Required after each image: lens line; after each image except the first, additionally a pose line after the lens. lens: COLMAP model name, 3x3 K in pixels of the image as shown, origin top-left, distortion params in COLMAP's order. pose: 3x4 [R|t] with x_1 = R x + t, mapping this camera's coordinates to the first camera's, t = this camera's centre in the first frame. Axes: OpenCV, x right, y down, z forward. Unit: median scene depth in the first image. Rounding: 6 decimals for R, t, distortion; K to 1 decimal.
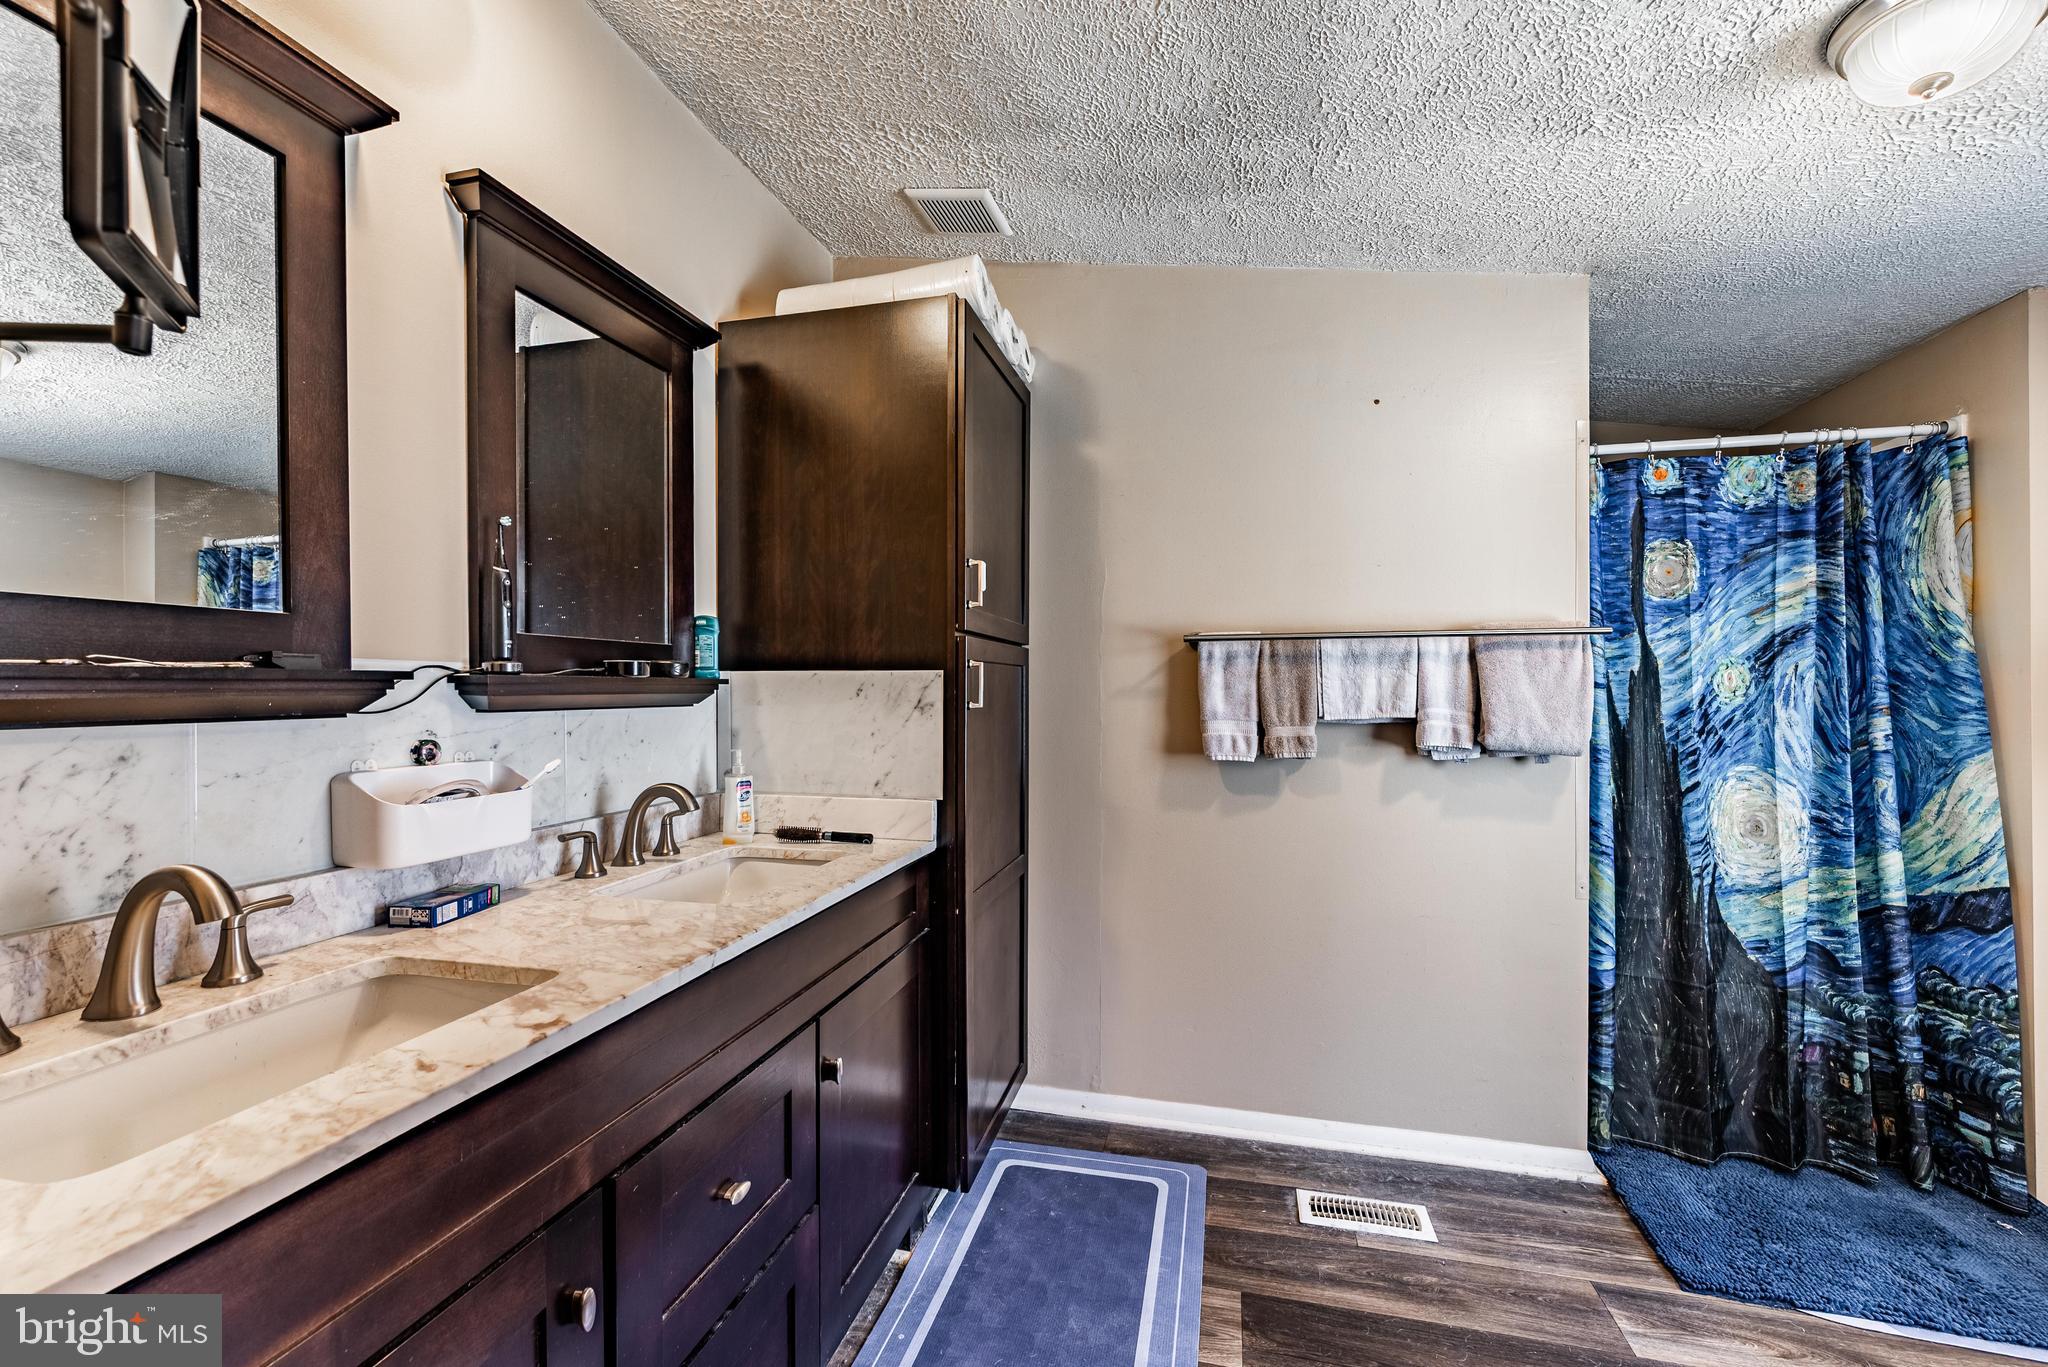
lens RADIAL K [[805.6, 0, 1023.8], [0, 805.6, 687.6], [0, 0, 1]] dist [-0.001644, -0.000121]
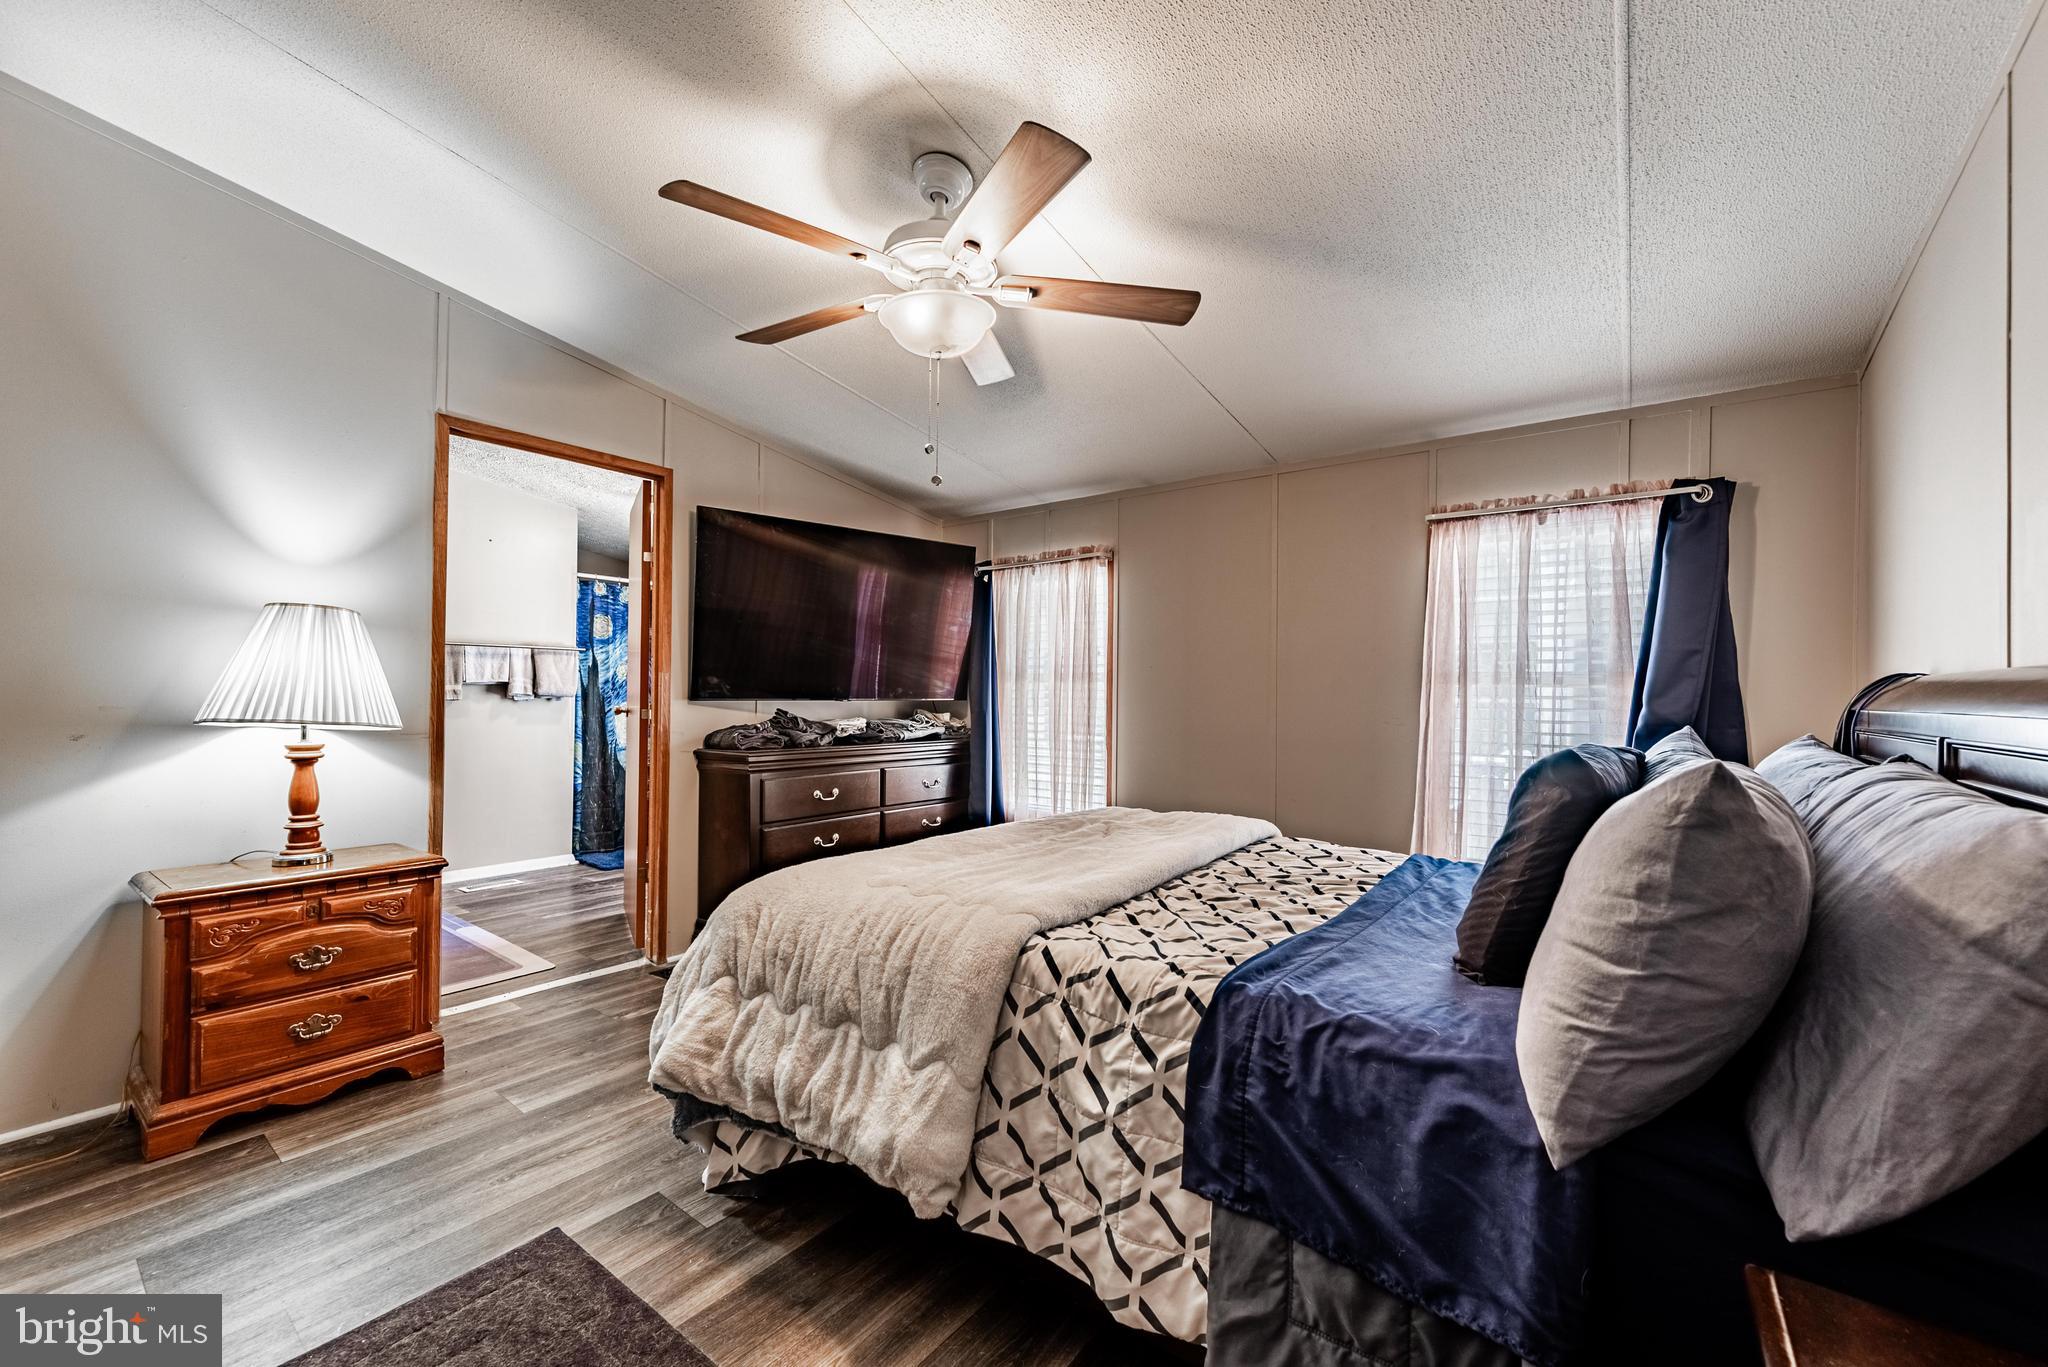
lens RADIAL K [[805.6, 0, 1023.8], [0, 805.6, 687.6], [0, 0, 1]] dist [-0.001644, -0.000121]
pose [[0.375898, 0.010013, 0.926607, -1.088094], [-0.008759, 0.999935, -0.007252, 0.056819], [-0.926620, -0.005390, 0.375961, -1.231656]]
